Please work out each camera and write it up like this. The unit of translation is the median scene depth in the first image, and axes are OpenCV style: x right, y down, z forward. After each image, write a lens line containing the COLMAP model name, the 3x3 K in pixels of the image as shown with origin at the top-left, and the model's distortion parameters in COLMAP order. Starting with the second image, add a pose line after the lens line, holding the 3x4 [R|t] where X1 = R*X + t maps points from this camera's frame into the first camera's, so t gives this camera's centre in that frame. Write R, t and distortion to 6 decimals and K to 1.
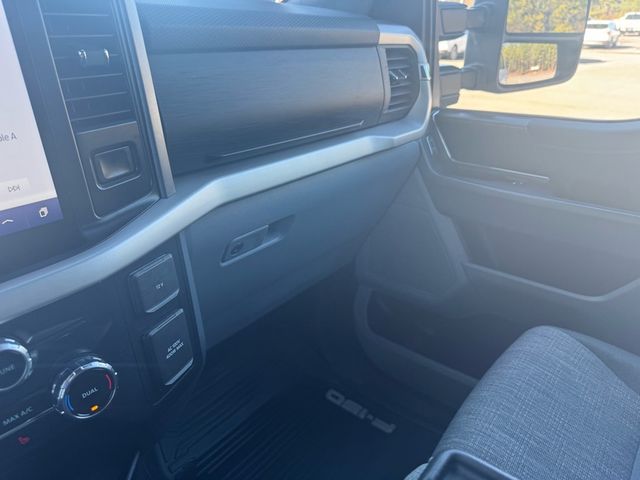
lens RADIAL K [[453.6, 0, 316.3], [0, 453.6, 241.1], [0, 0, 1]] dist [0.017558, -0.032436]
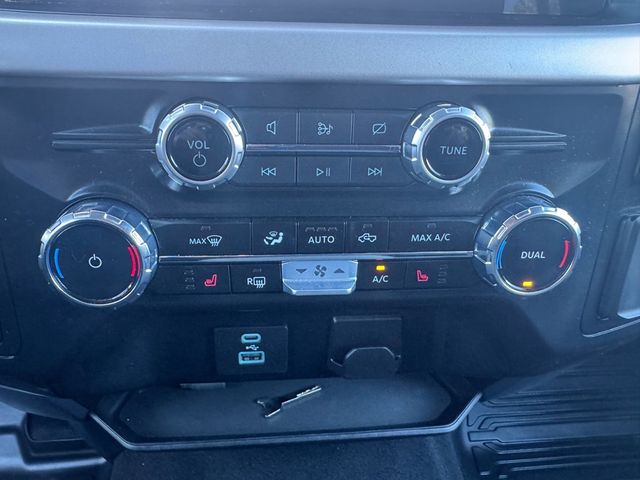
lens RADIAL K [[453.6, 0, 305.4], [0, 453.6, 251.6], [0, 0, 1]] dist [0.017558, -0.032436]
pose [[0.697600, 0.359320, -0.619873, -0.200373], [-0.315959, 0.930768, 0.183958, 0.185900], [0.643058, 0.067526, 0.762834, 0.205133]]
